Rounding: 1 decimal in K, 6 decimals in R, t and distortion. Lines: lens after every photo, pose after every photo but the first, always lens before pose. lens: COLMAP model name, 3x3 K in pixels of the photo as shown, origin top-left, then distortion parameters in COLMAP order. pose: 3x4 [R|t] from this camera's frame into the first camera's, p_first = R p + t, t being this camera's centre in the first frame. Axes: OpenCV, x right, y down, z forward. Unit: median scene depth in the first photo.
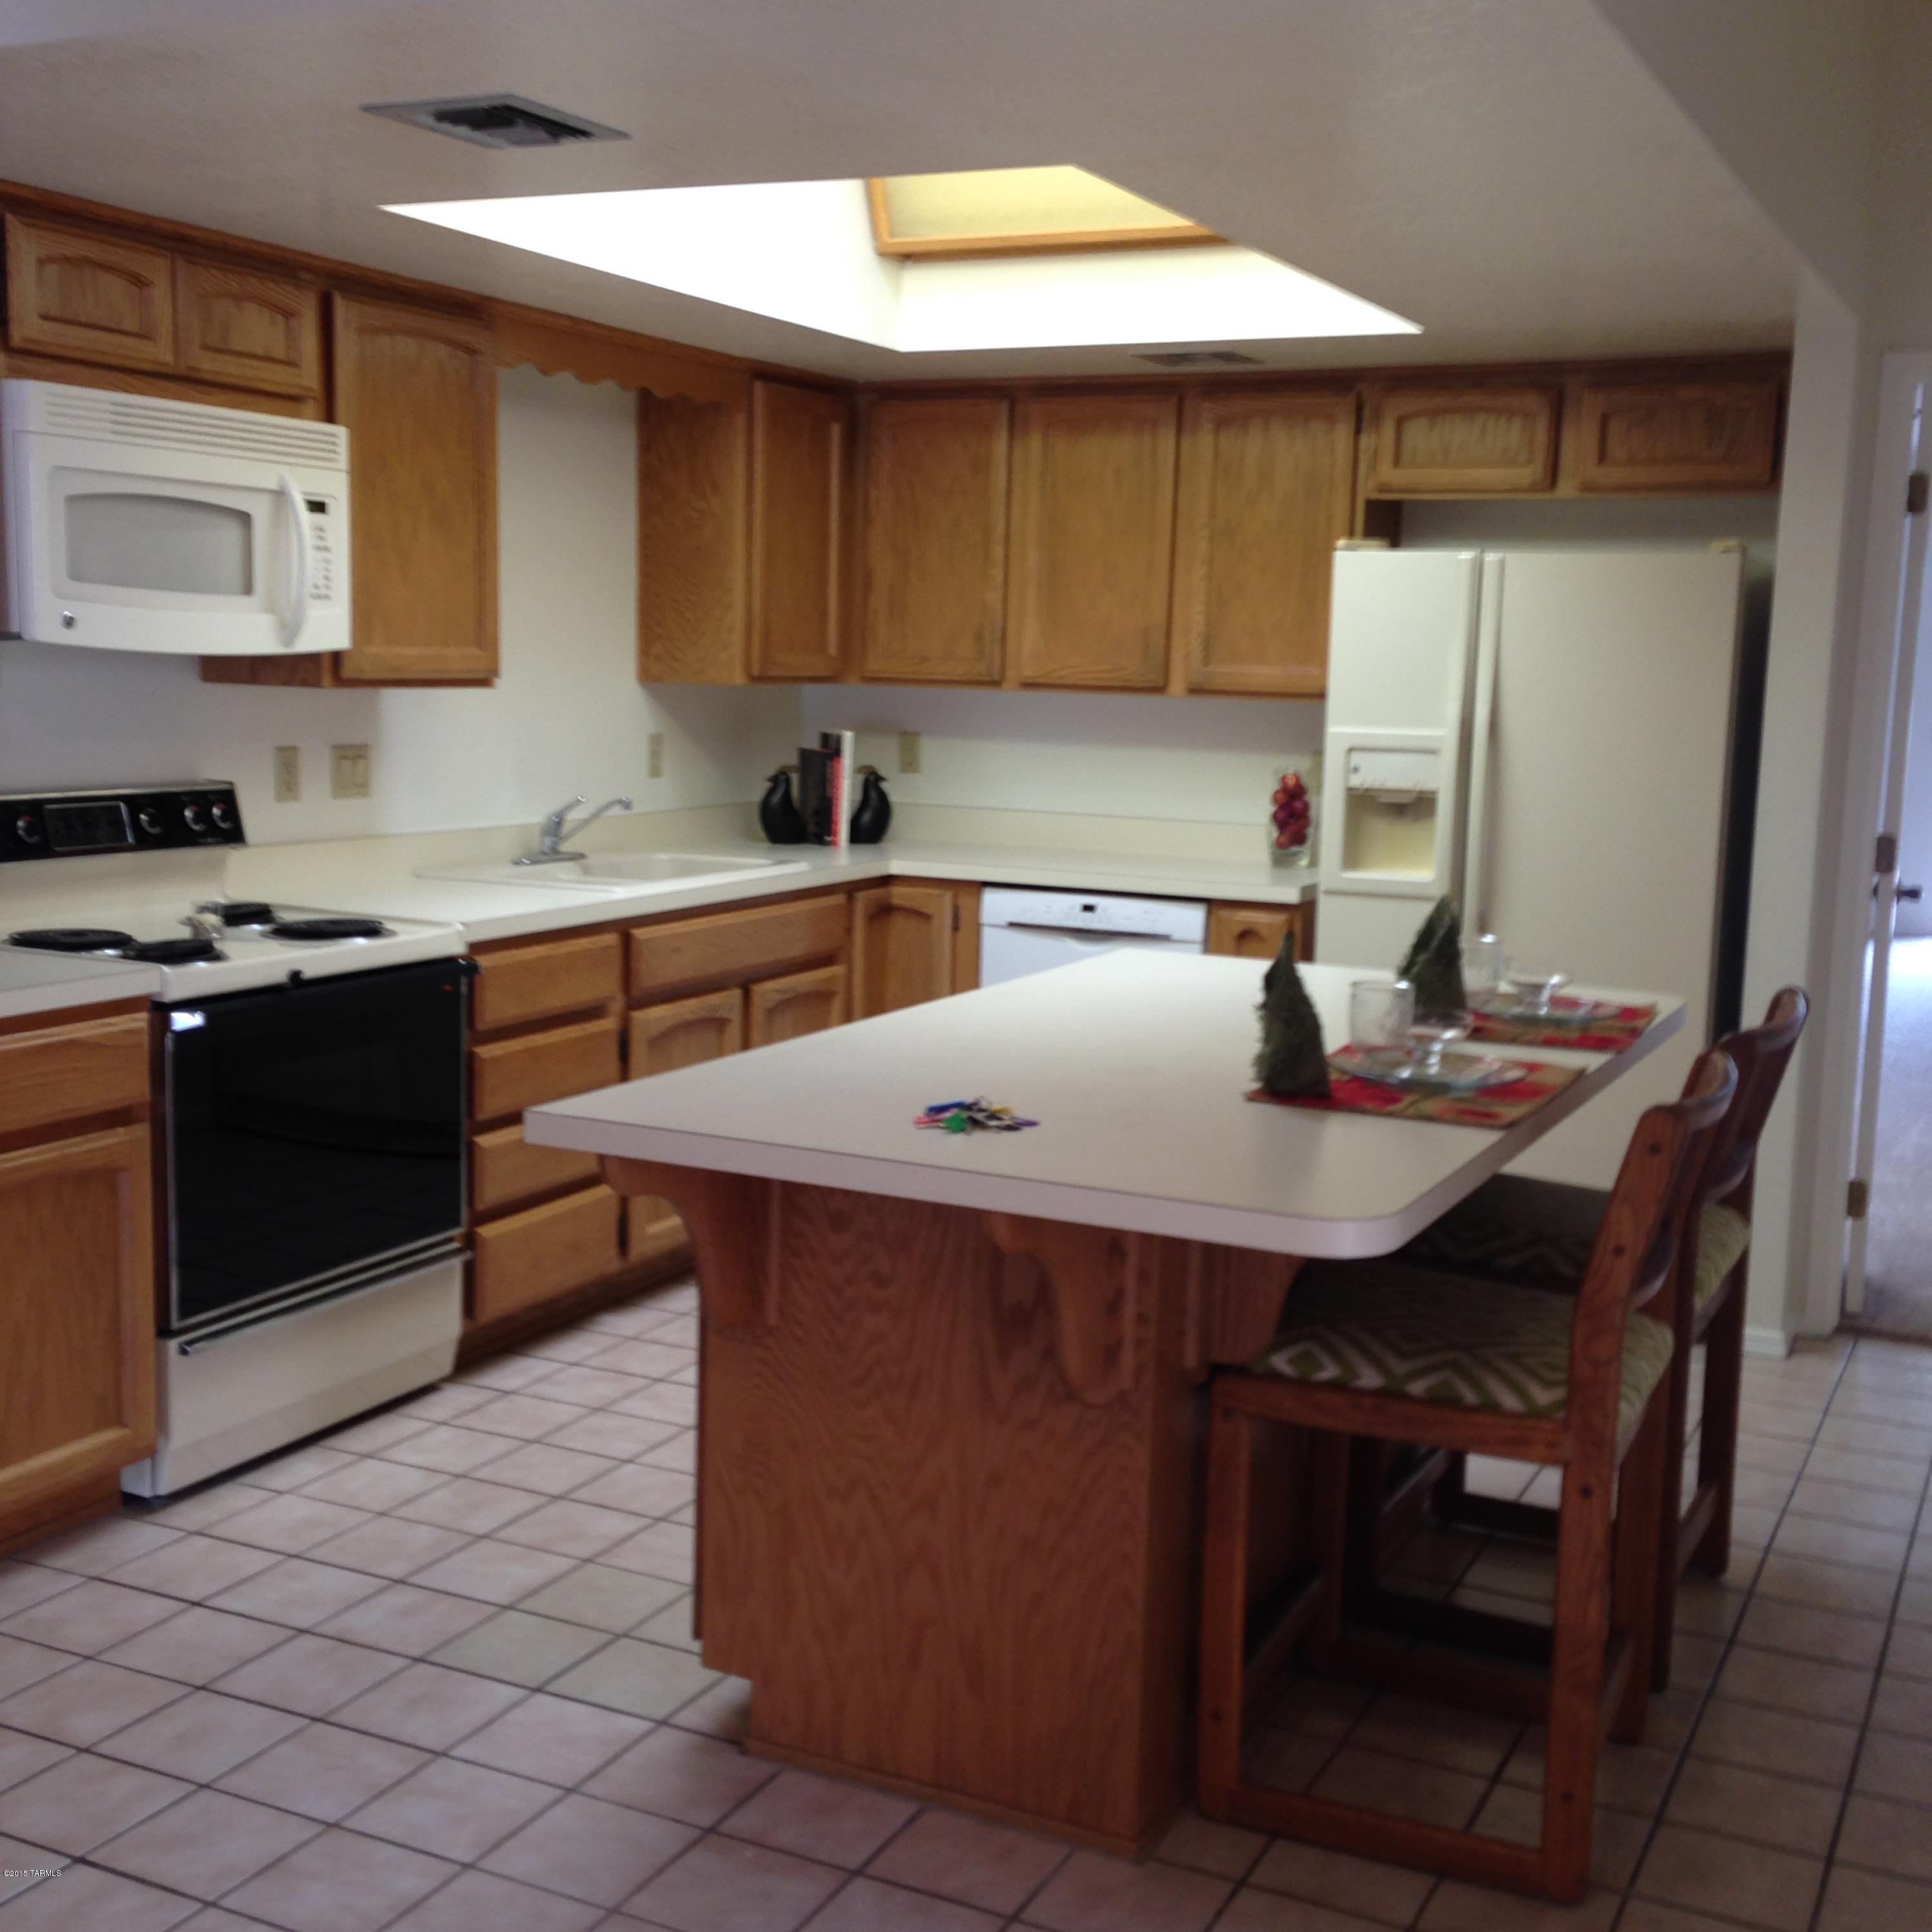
lens RADIAL K [[2363.6, 0, 964.4], [0, 2363.6, 971.8], [0, 0, 1]] dist [0.089194, 0.000000]
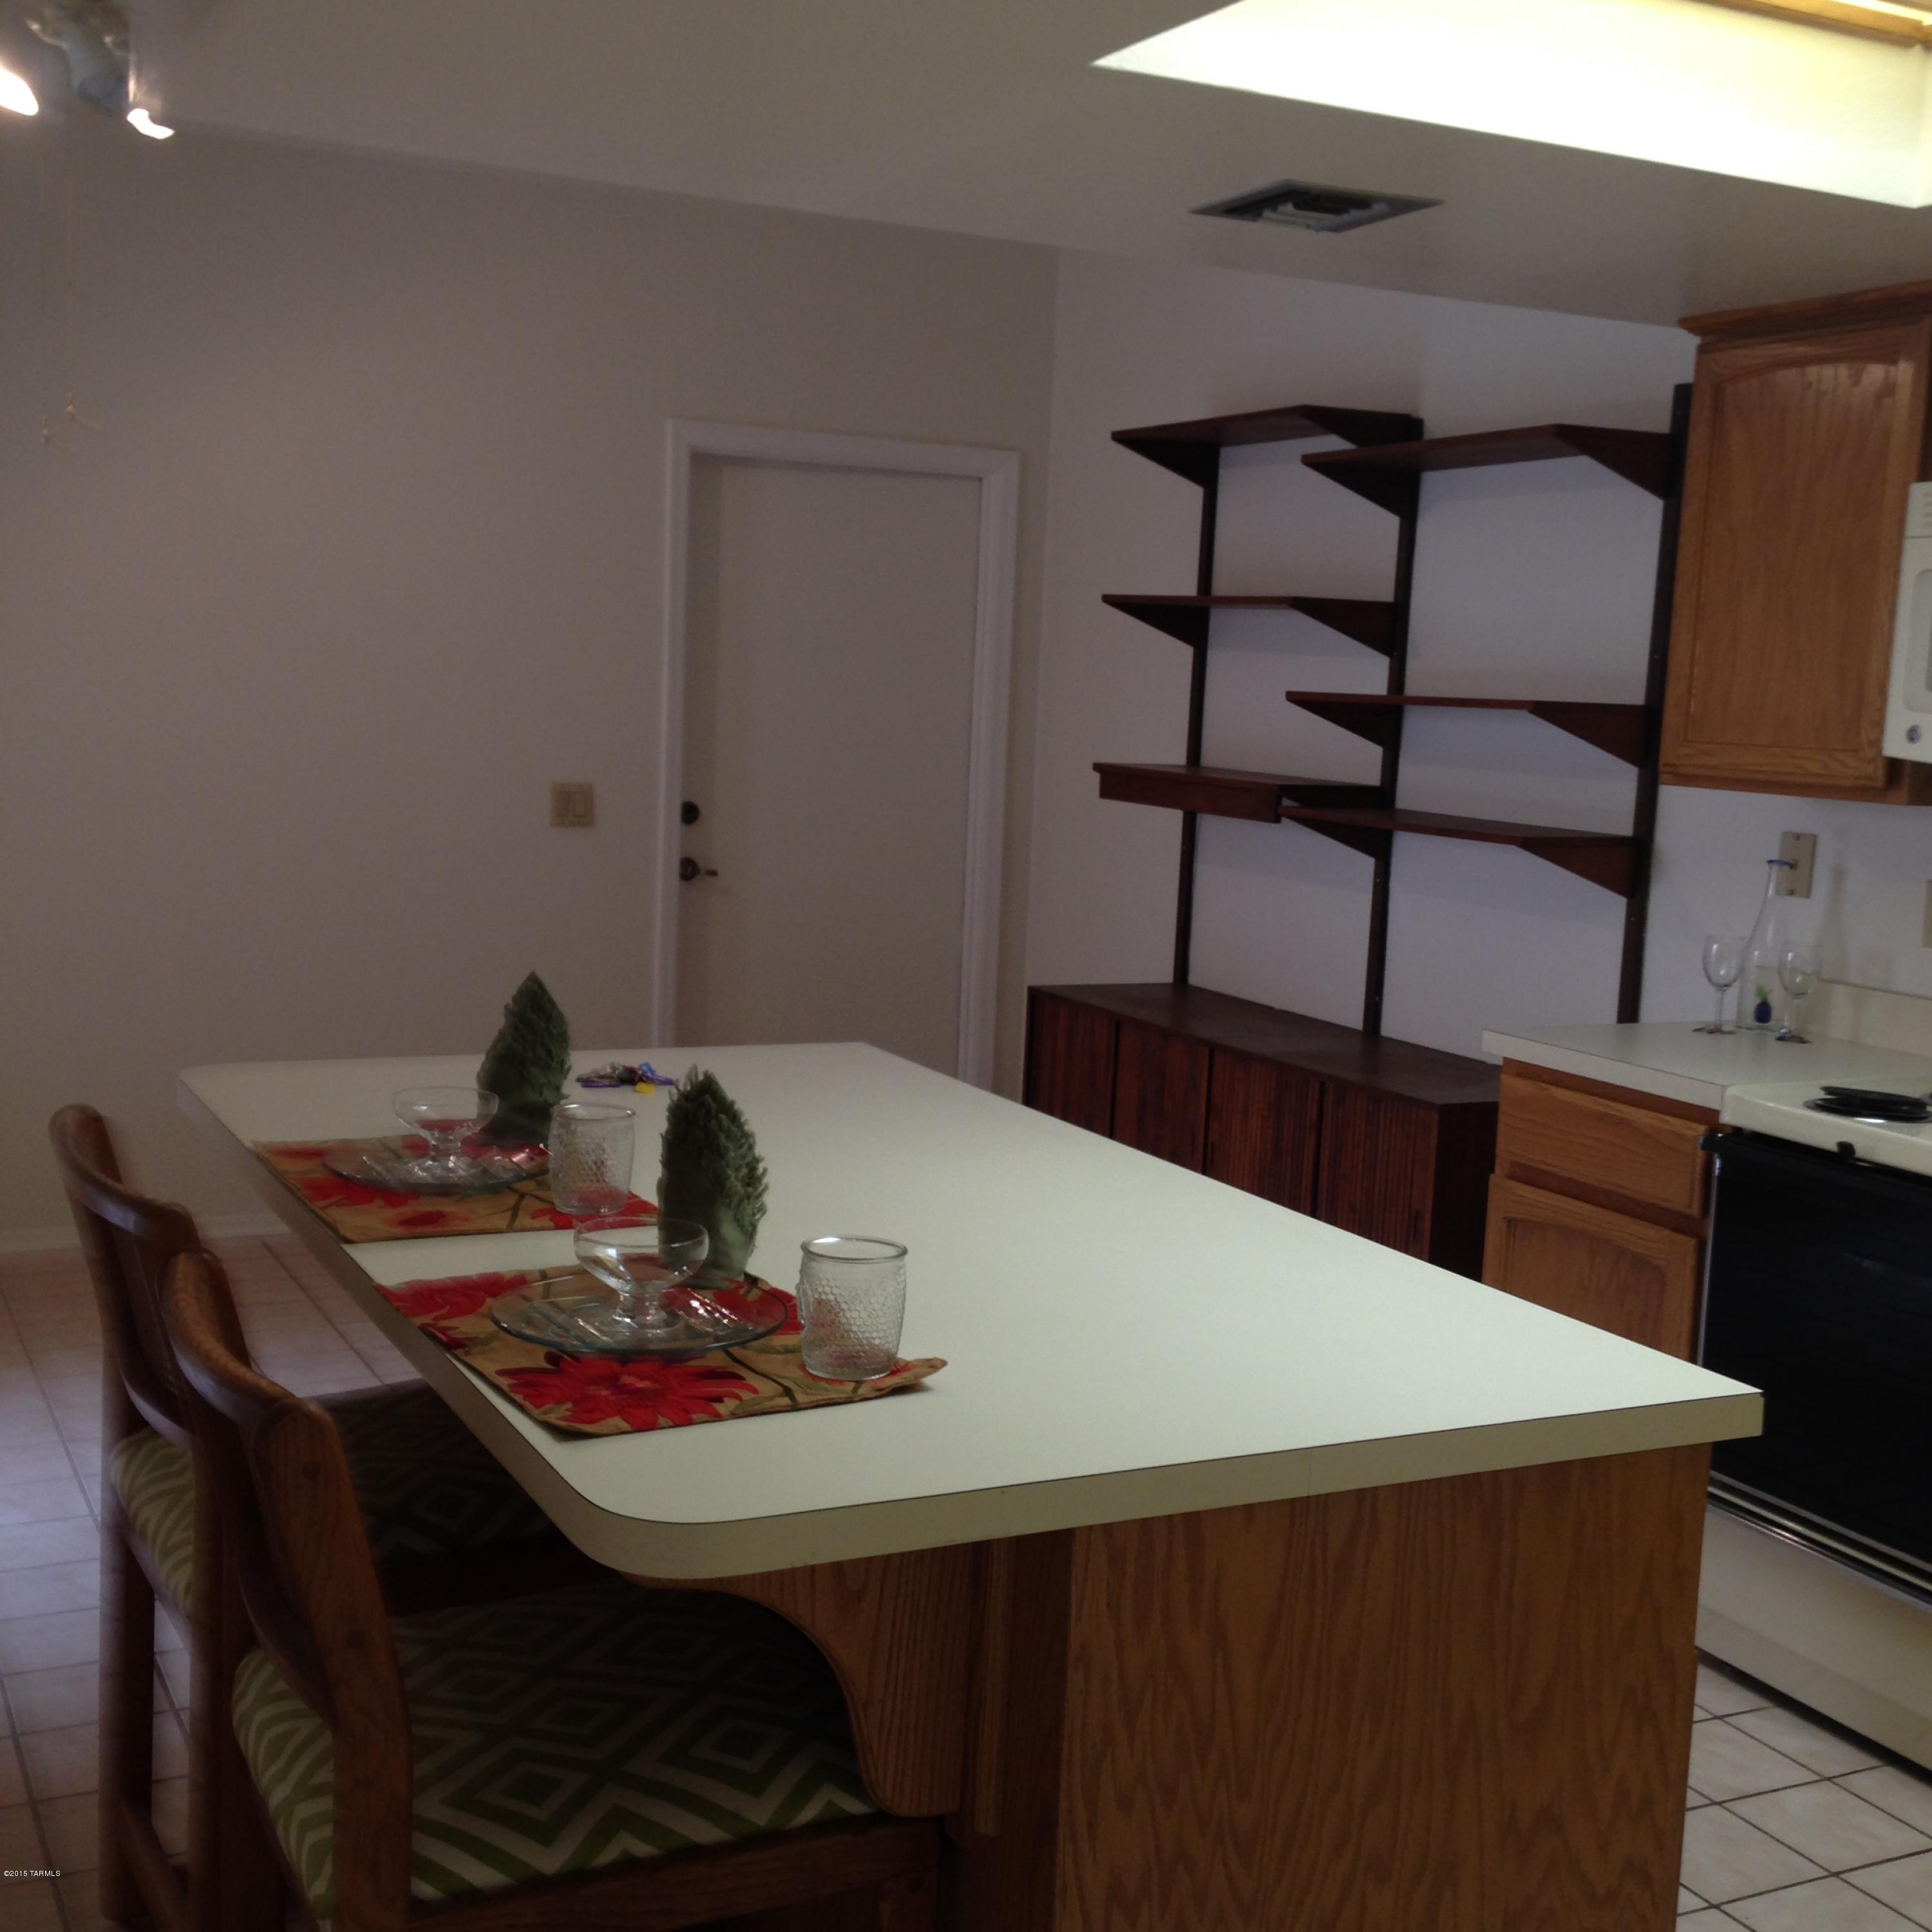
lens RADIAL K [[2363.6, 0, 966.1], [0, 2363.6, 961.7], [0, 0, 1]] dist [0.089194, 0.000000]
pose [[-0.593706, 0.044114, -0.803472, 0.593721], [-0.173621, 0.967955, 0.181437, -0.166440], [0.785728, 0.247220, -0.567022, 1.264652]]
